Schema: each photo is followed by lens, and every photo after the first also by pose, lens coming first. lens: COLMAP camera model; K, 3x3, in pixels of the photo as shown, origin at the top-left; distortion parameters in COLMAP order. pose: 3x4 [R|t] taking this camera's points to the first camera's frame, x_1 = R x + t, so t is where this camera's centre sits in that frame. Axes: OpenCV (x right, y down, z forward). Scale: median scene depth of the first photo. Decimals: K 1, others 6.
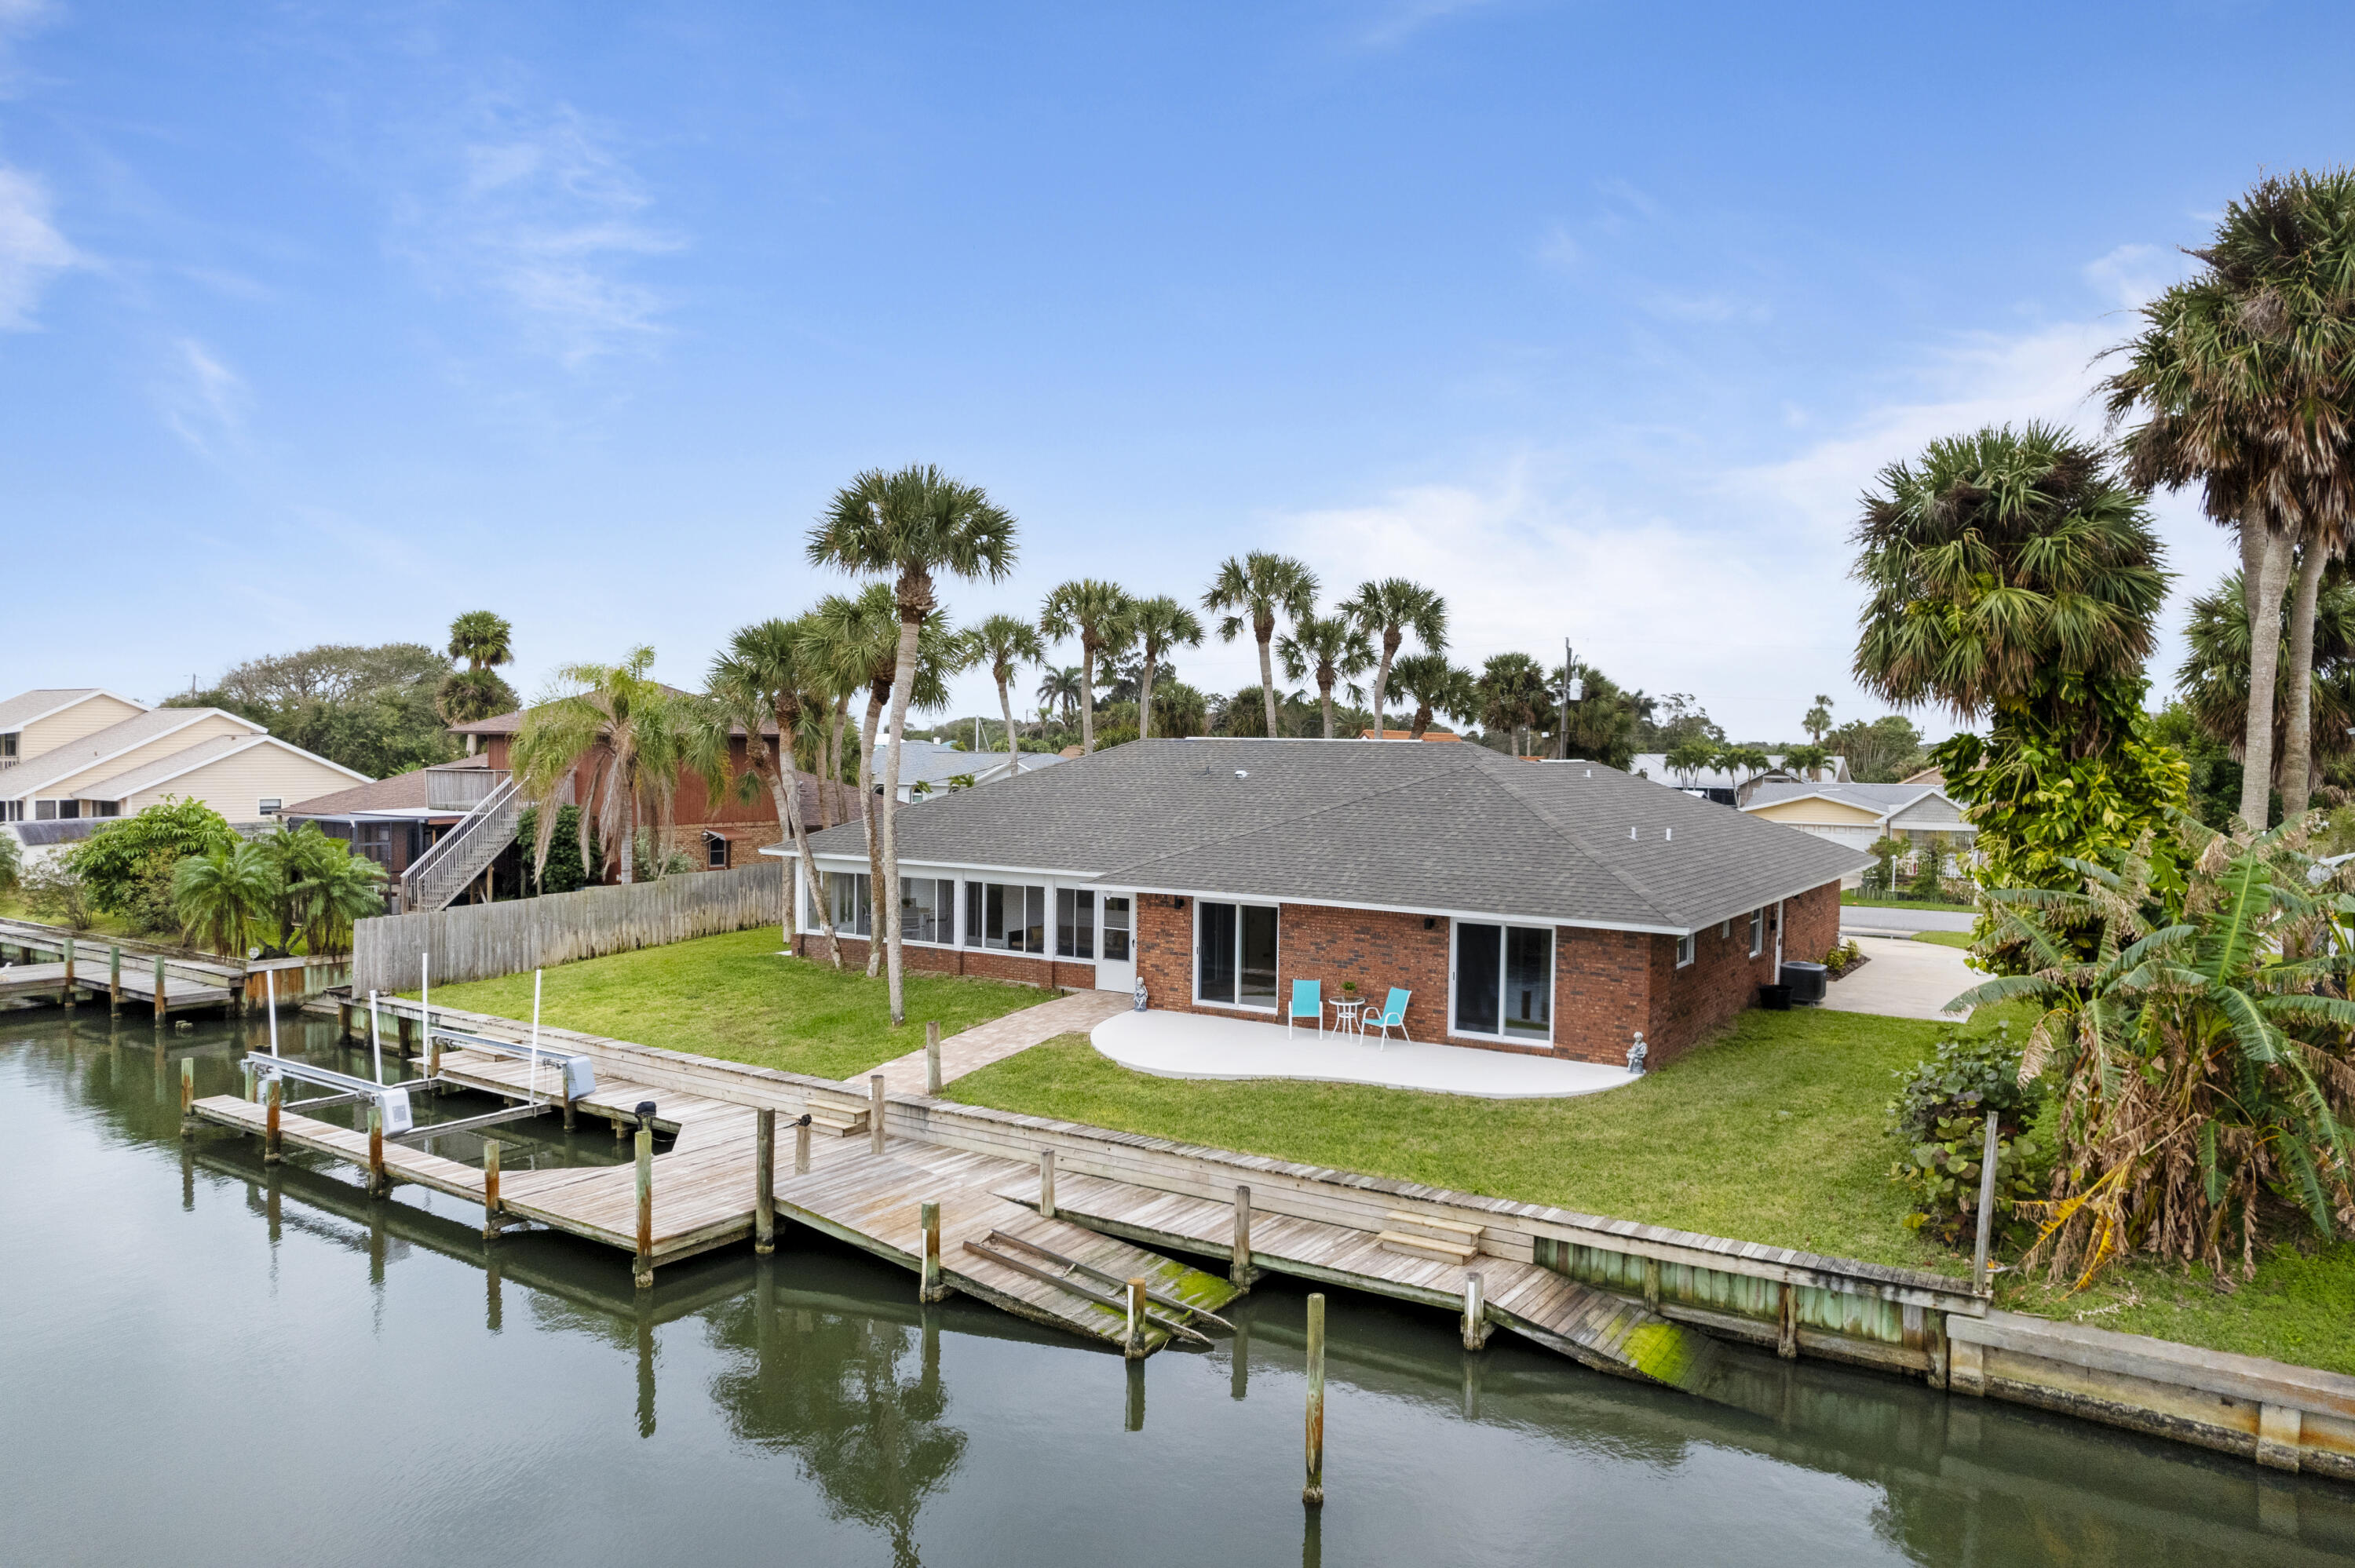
lens RADIAL K [[1517.1, 0, 1177.5], [0, 1517.1, 784.0], [0, 0, 1]] dist [-0.066592, 0.060969]
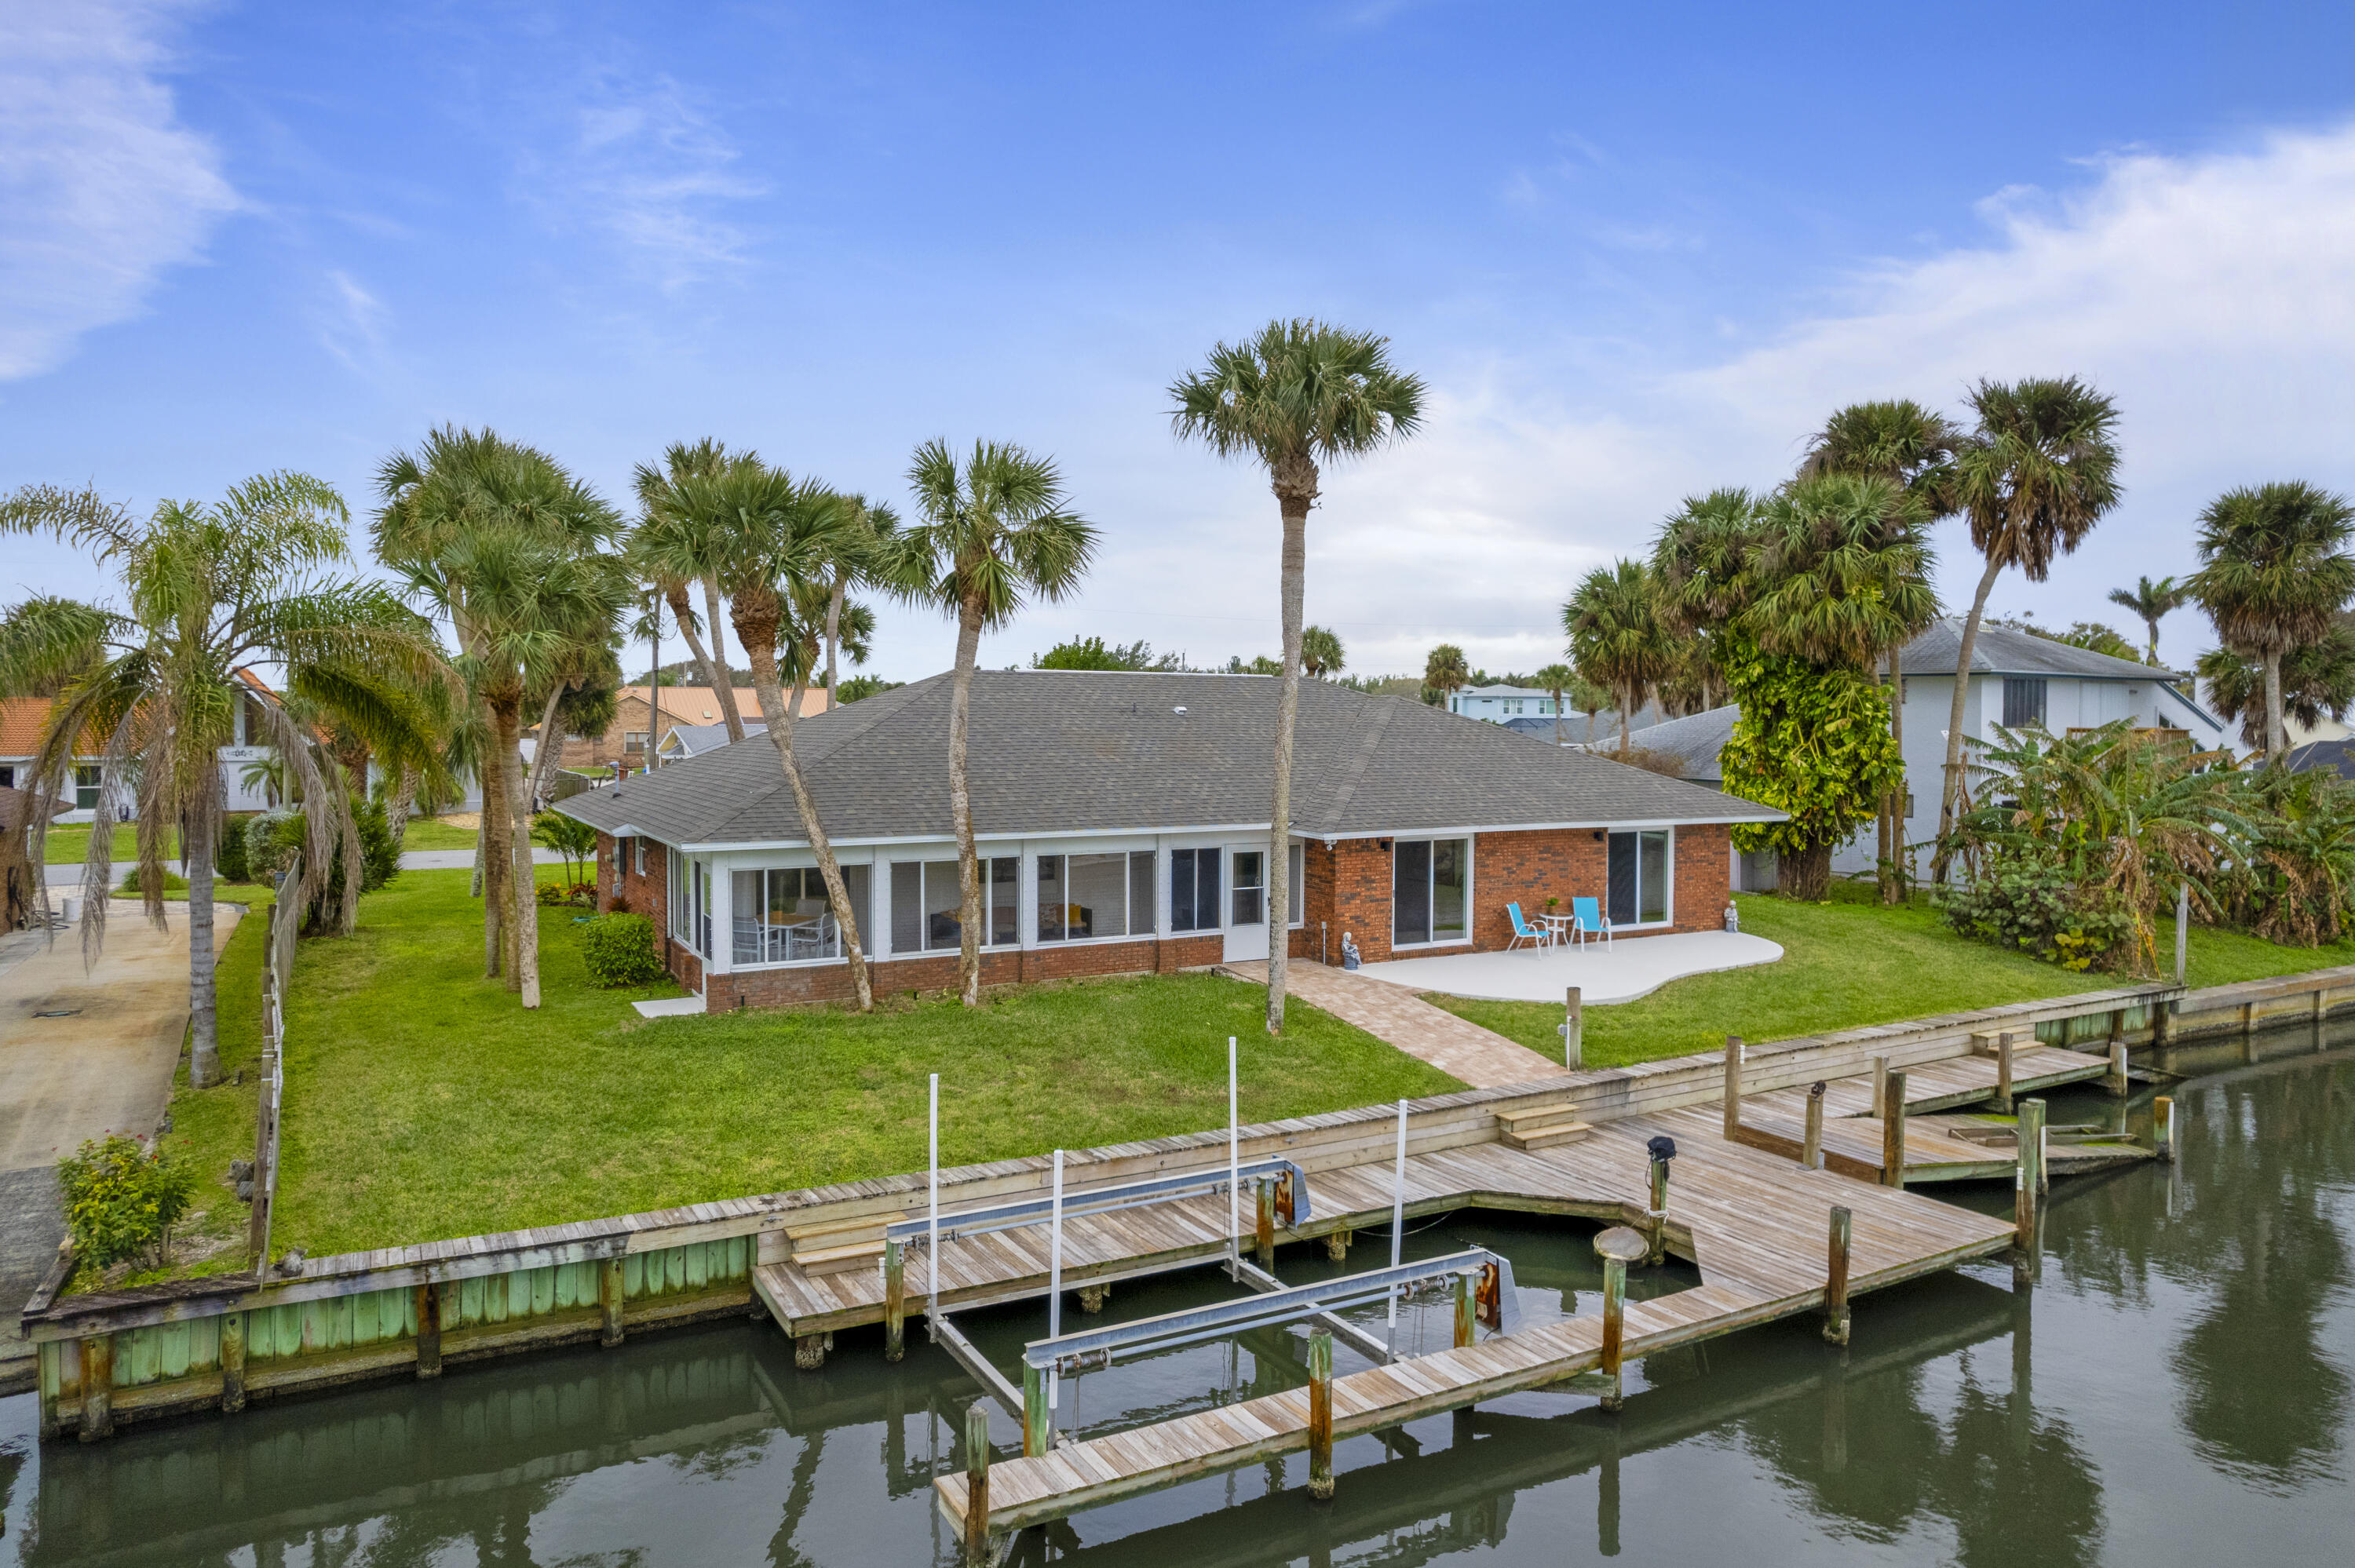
lens RADIAL K [[1533.0, 0, 1180.9], [0, 1533.0, 736.9], [0, 0, 1]] dist [-0.067003, 0.059207]
pose [[0.467362, -0.024704, 0.883721, -1.003759], [0.020494, 0.999644, 0.017106, -0.008157], [-0.883829, 0.010116, 0.467702, 0.751930]]
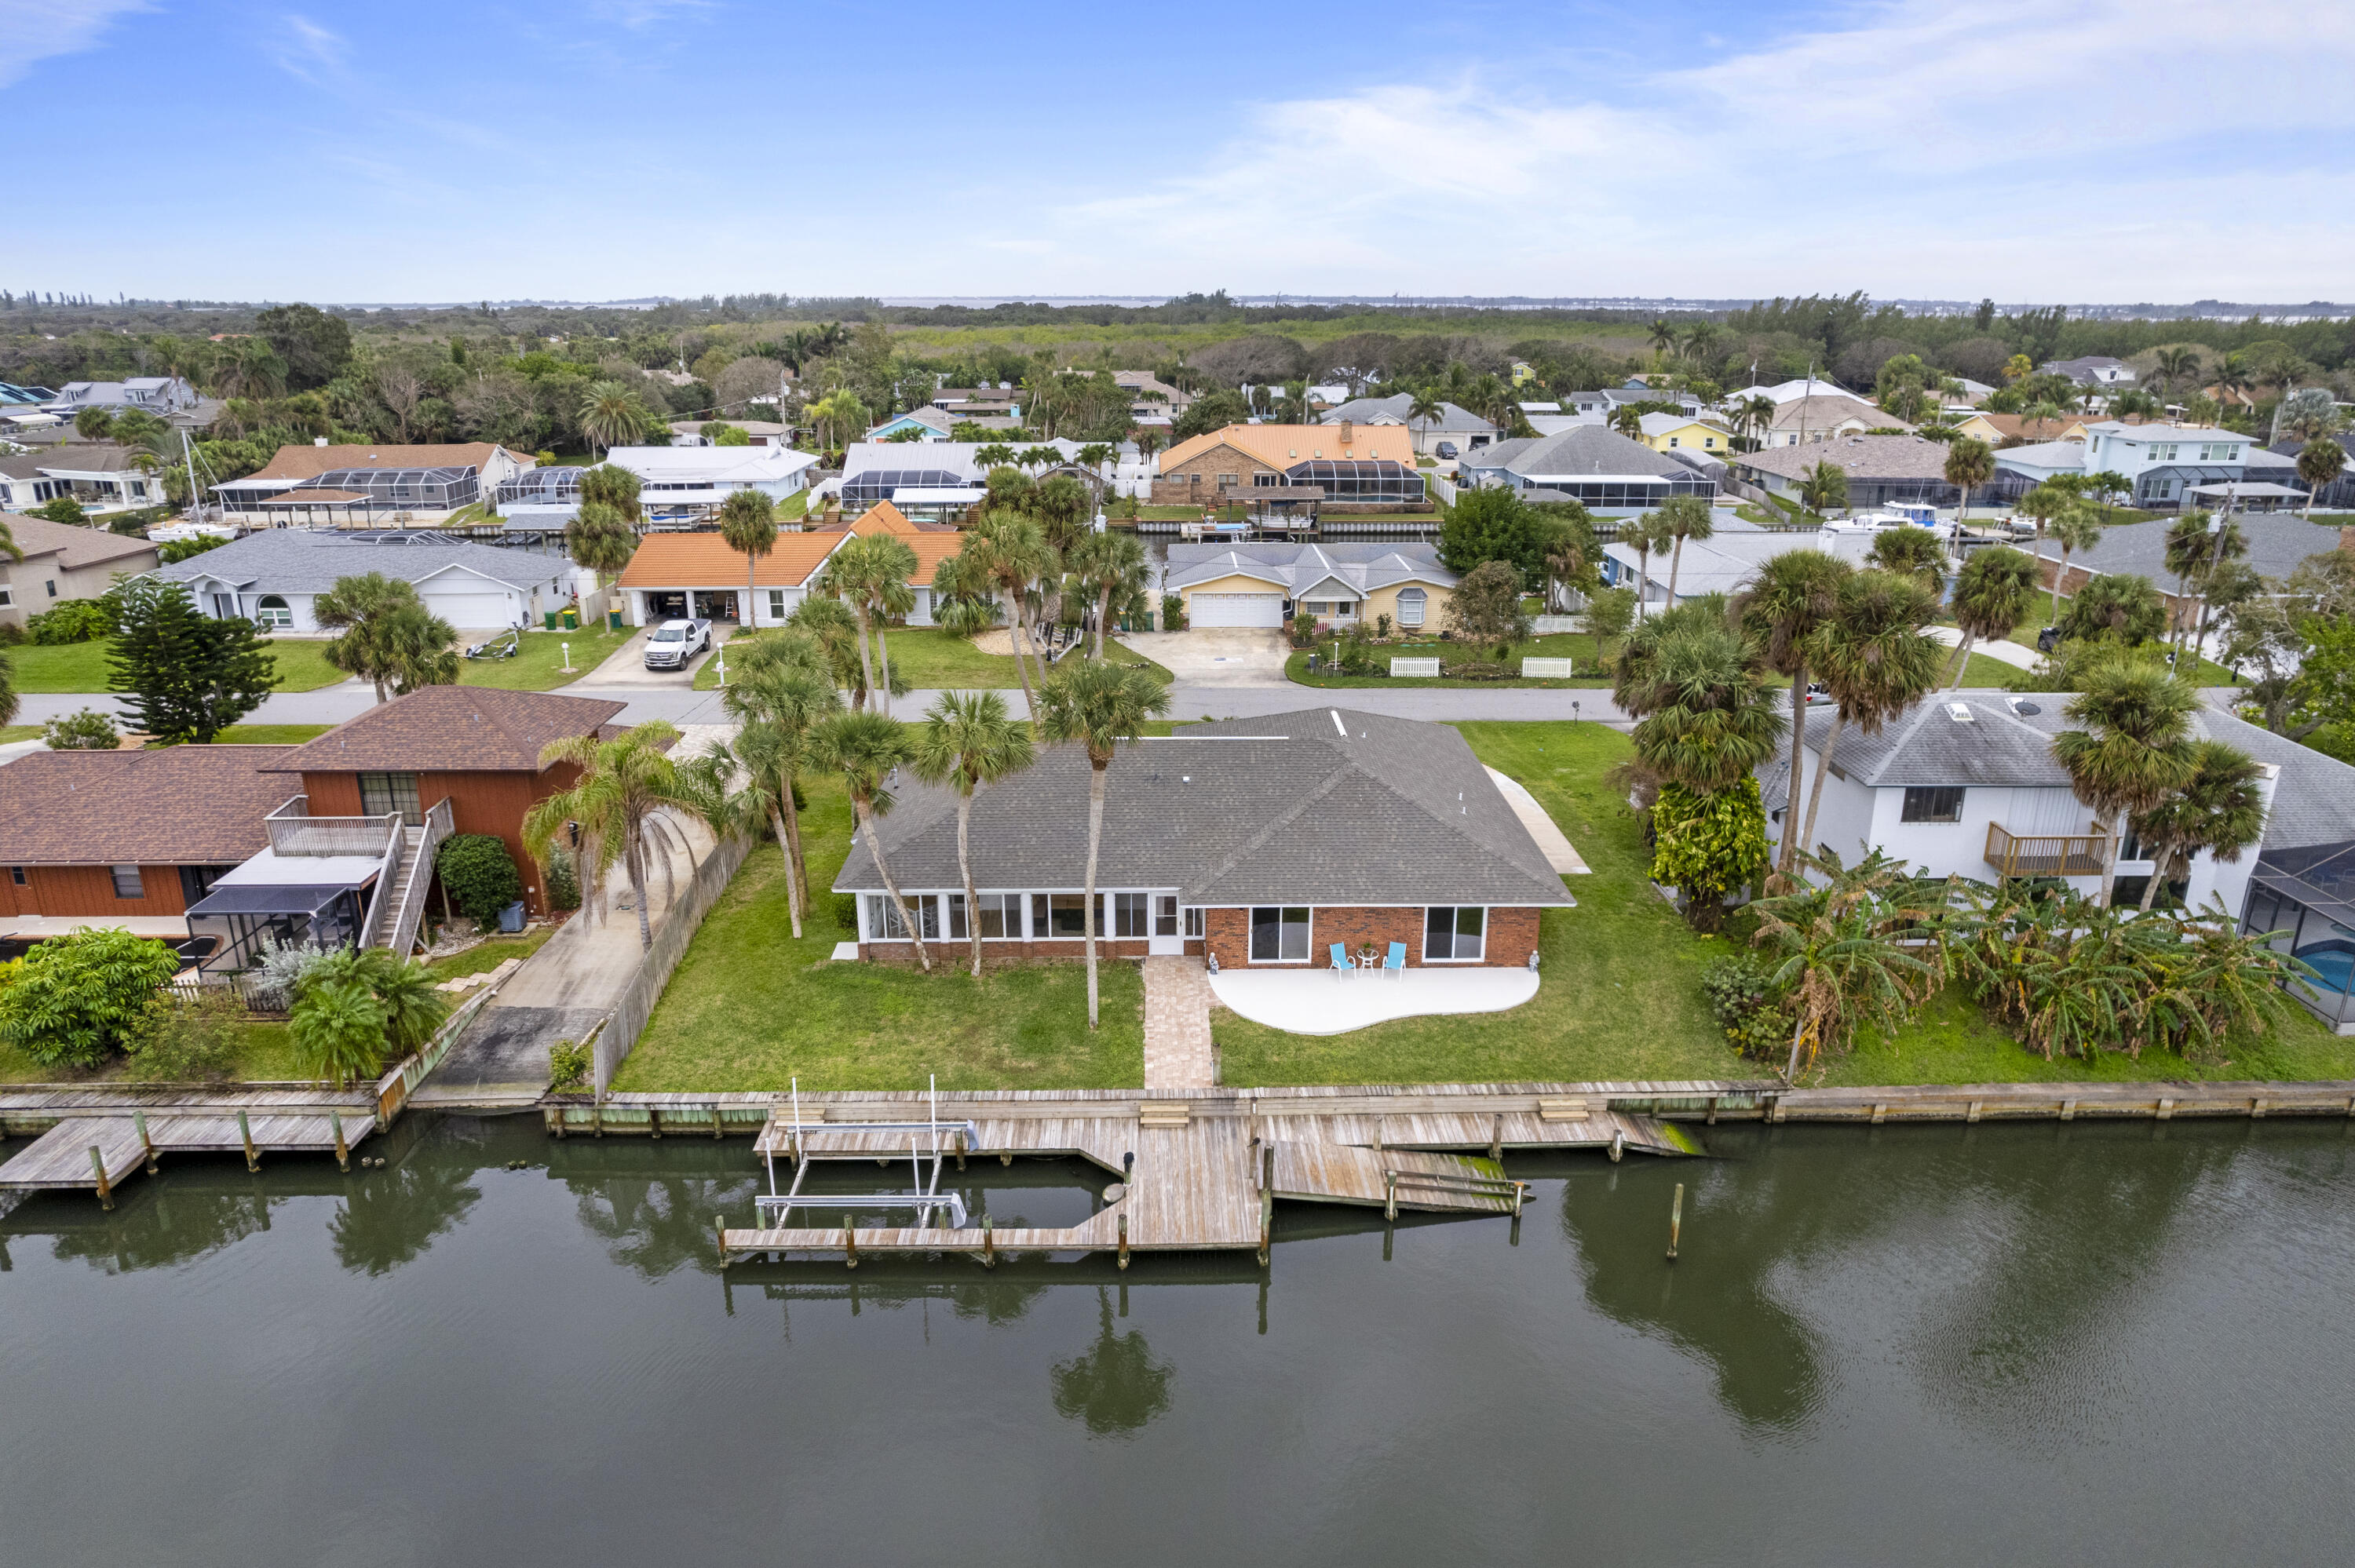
lens RADIAL K [[1539.4, 0, 1177.5], [0, 1539.4, 784.0], [0, 0, 1]] dist [-0.043786, 0.002309]
pose [[0.827598, -0.183432, 0.530503, -0.974933], [0.022604, 0.955222, 0.295025, -0.570195], [-0.560866, -0.232171, 0.794686, -0.210725]]
